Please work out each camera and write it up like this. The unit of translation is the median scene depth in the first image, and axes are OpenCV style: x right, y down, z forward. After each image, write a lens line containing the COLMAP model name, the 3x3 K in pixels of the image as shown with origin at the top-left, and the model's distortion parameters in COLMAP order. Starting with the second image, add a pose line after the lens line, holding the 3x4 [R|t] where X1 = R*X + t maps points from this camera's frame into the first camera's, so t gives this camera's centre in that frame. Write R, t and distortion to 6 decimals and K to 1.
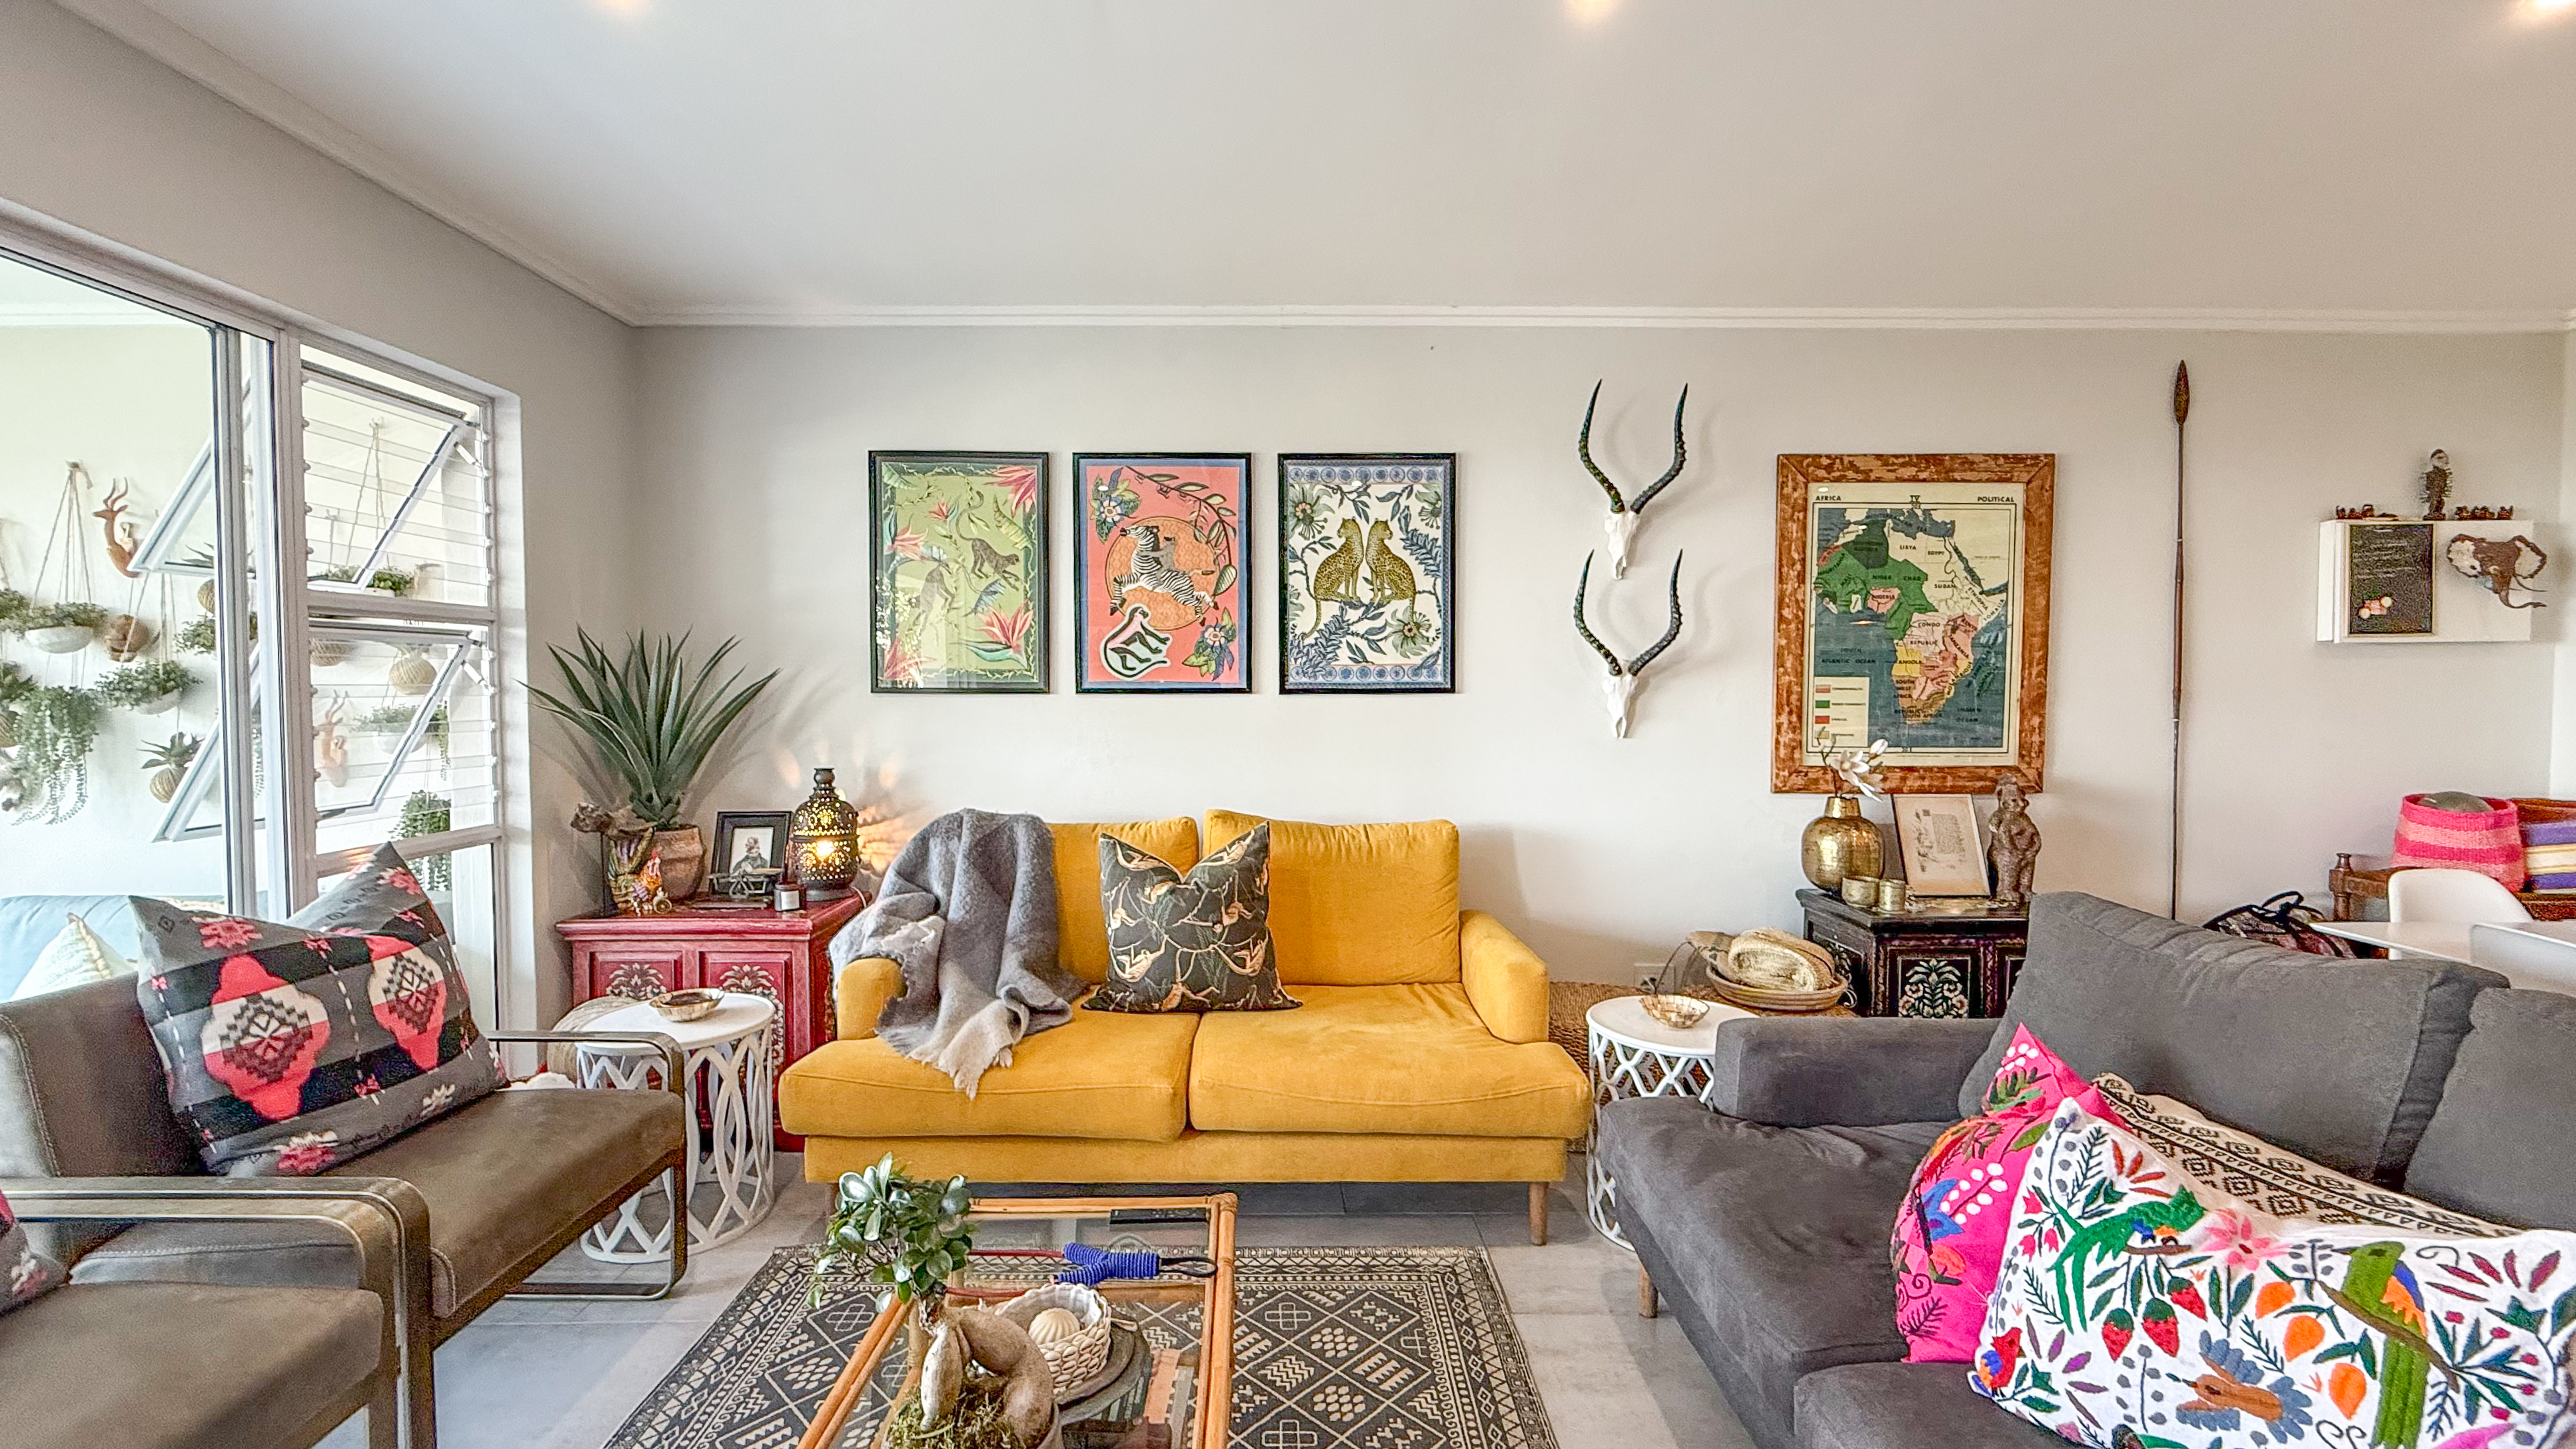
lens RADIAL K [[1099.7, 0, 1267.0], [0, 1099.7, 731.5], [0, 0, 1]] dist [0.000048, -0.000638]
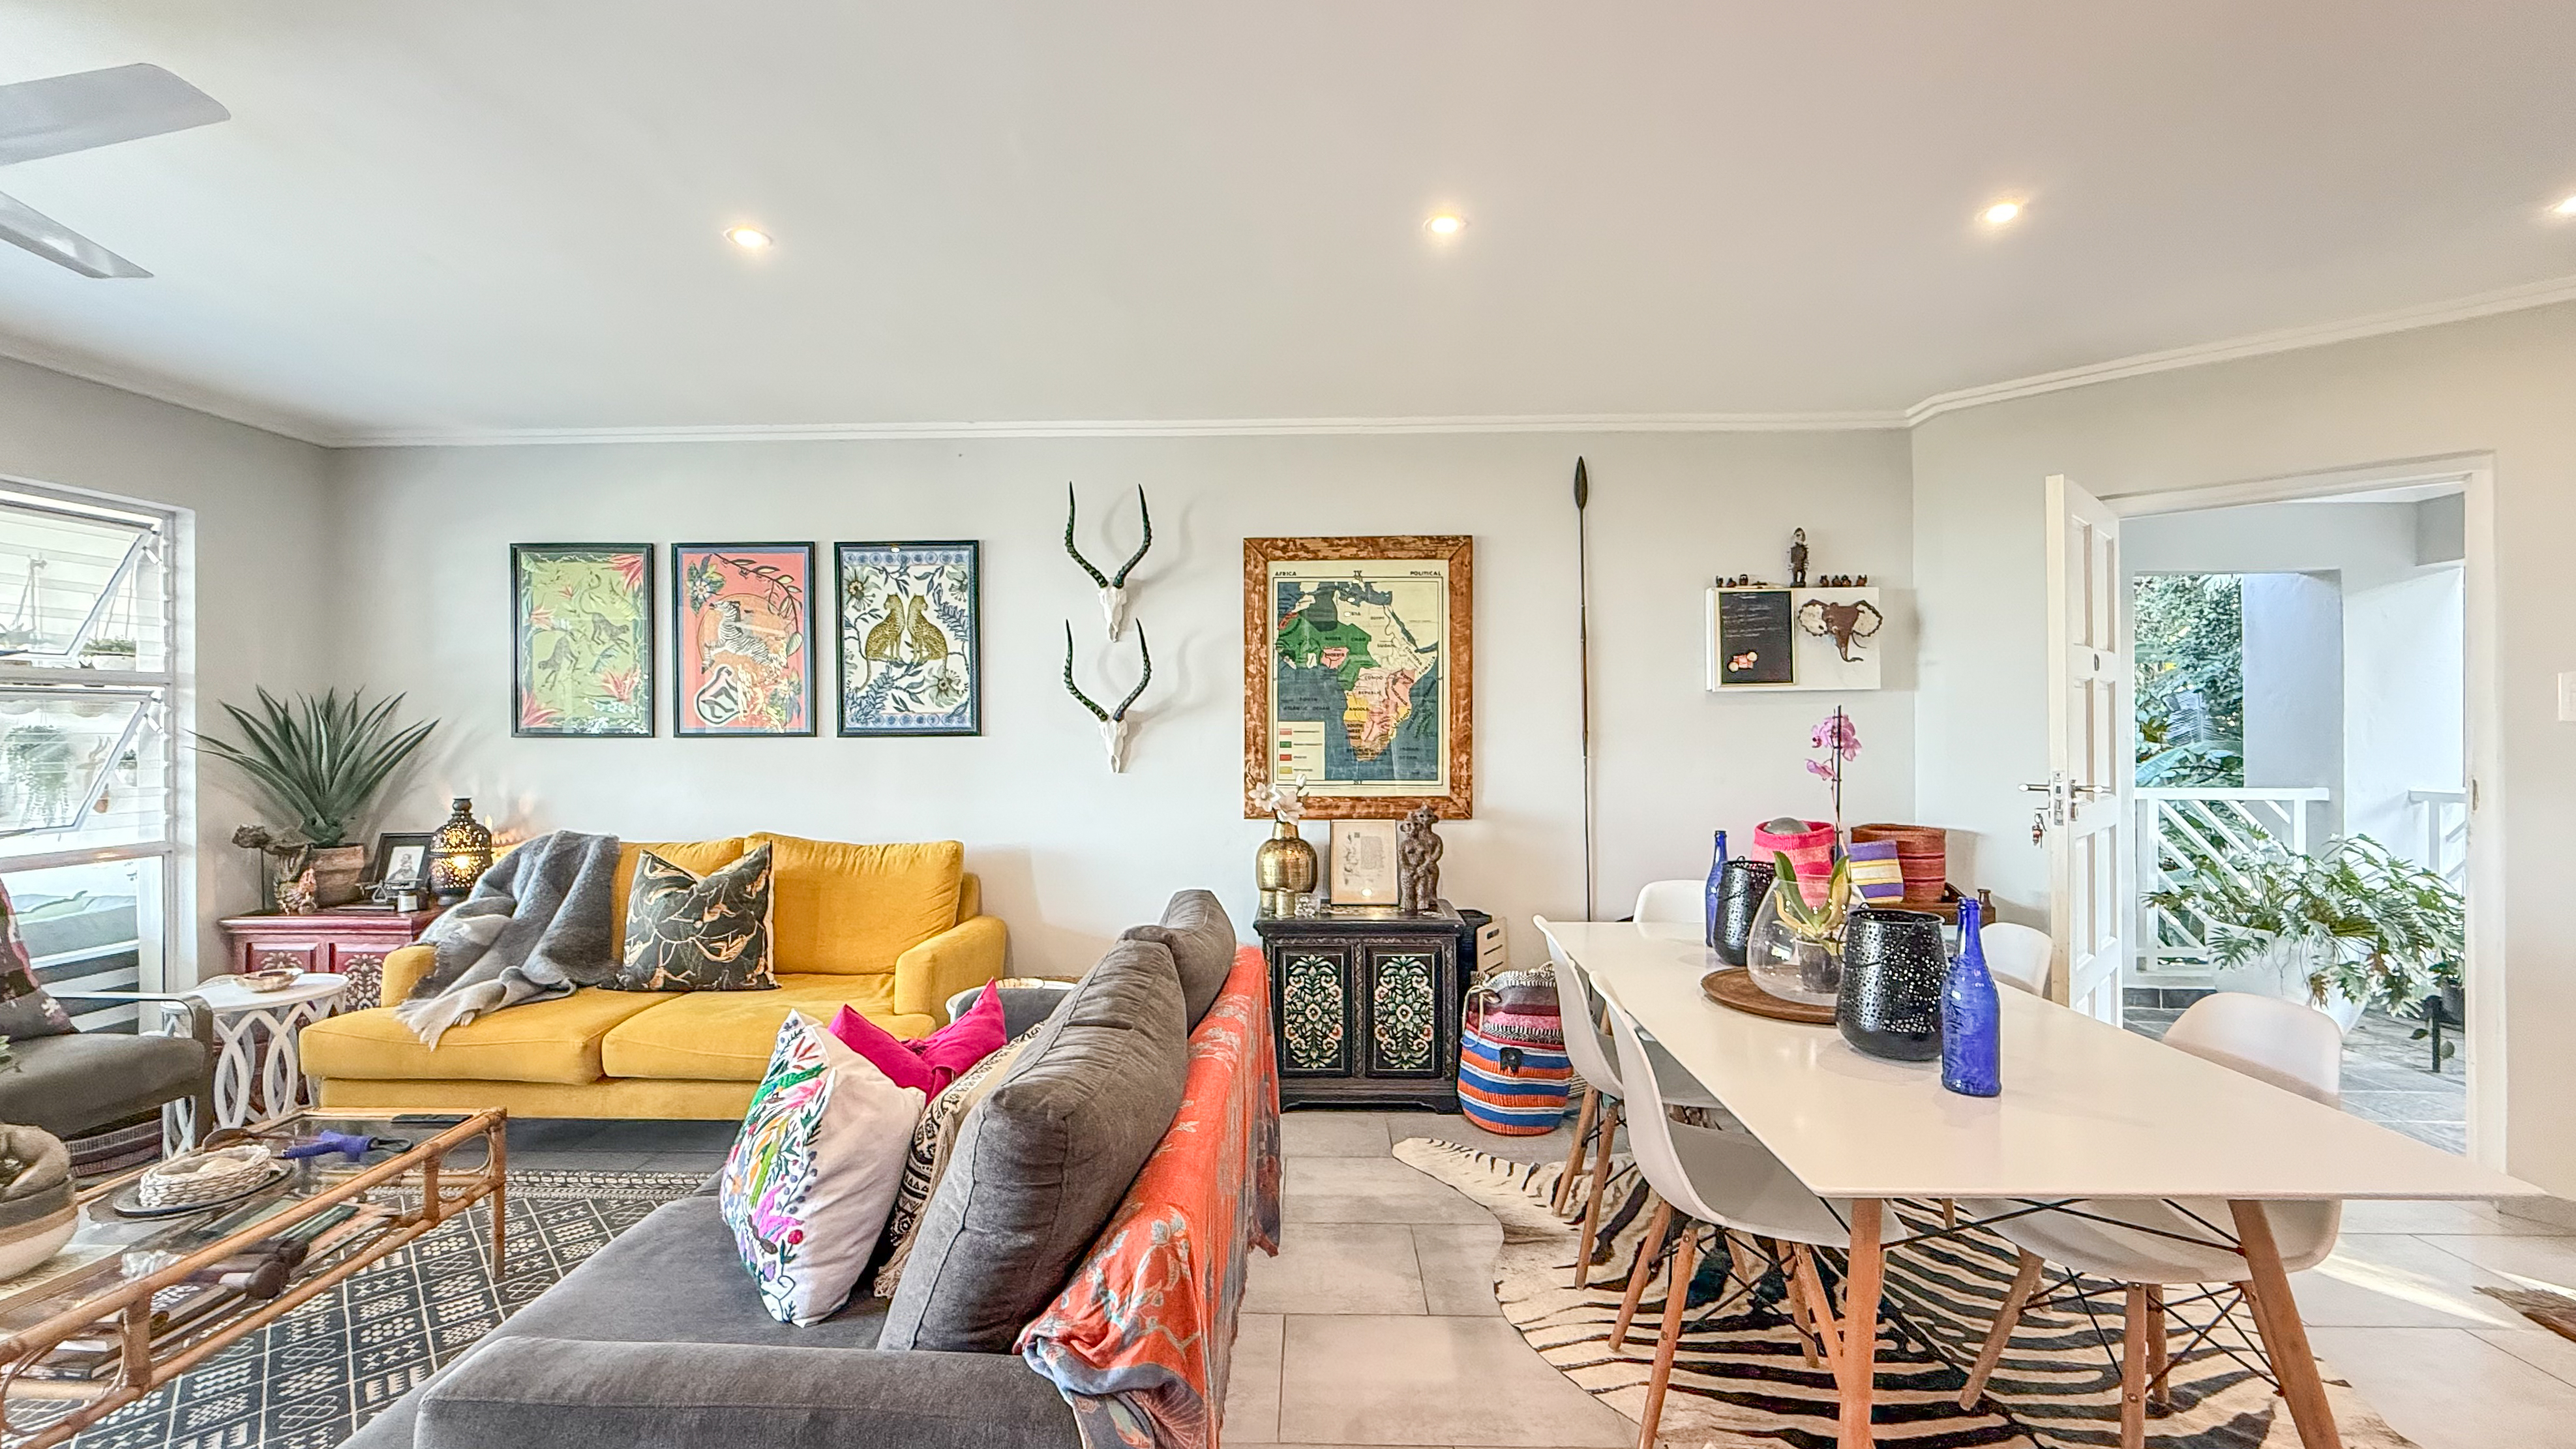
lens RADIAL K [[1099.7, 0, 1310.0], [0, 1099.7, 723.3], [0, 0, 1]] dist [0.000048, -0.000638]
pose [[0.999020, -0.003216, -0.044144, 0.596060], [0.001444, 0.999194, -0.040109, 0.000205], [0.044238, 0.040006, 0.998220, -0.198065]]
